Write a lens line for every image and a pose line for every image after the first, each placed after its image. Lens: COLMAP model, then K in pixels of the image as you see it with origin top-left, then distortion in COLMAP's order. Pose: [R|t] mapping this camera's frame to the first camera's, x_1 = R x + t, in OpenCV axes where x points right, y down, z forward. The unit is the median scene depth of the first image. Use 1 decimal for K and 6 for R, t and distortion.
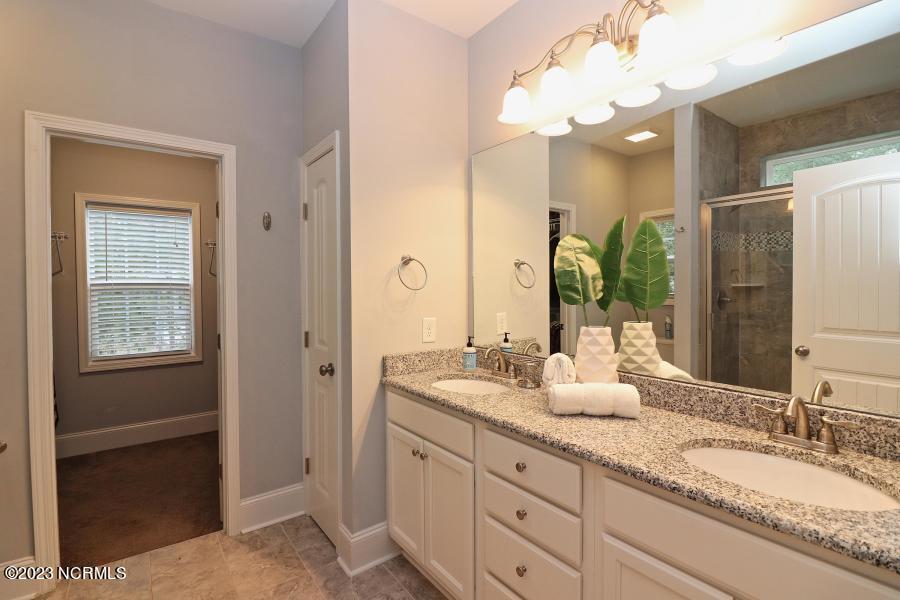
lens RADIAL K [[431.8, 0, 441.8], [0, 431.8, 291.0], [0, 0, 1]] dist [-0.001154, -0.000858]
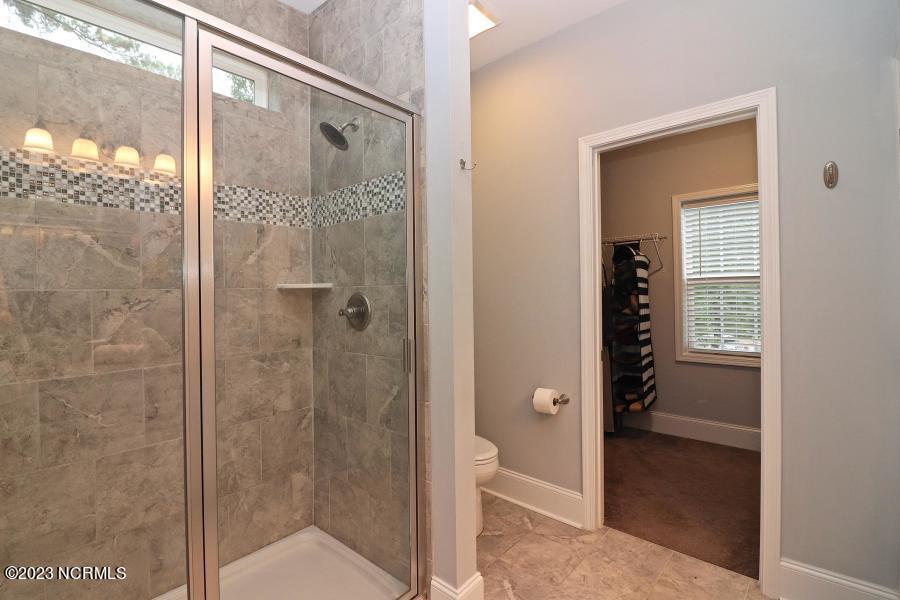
lens RADIAL K [[431.8, 0, 441.8], [0, 431.8, 291.0], [0, 0, 1]] dist [-0.001154, -0.000858]
pose [[0.204723, -0.007056, -0.978794, 0.134638], [0.000633, 0.999975, -0.007076, 0.027349], [0.978820, 0.000829, 0.204723, 0.250427]]
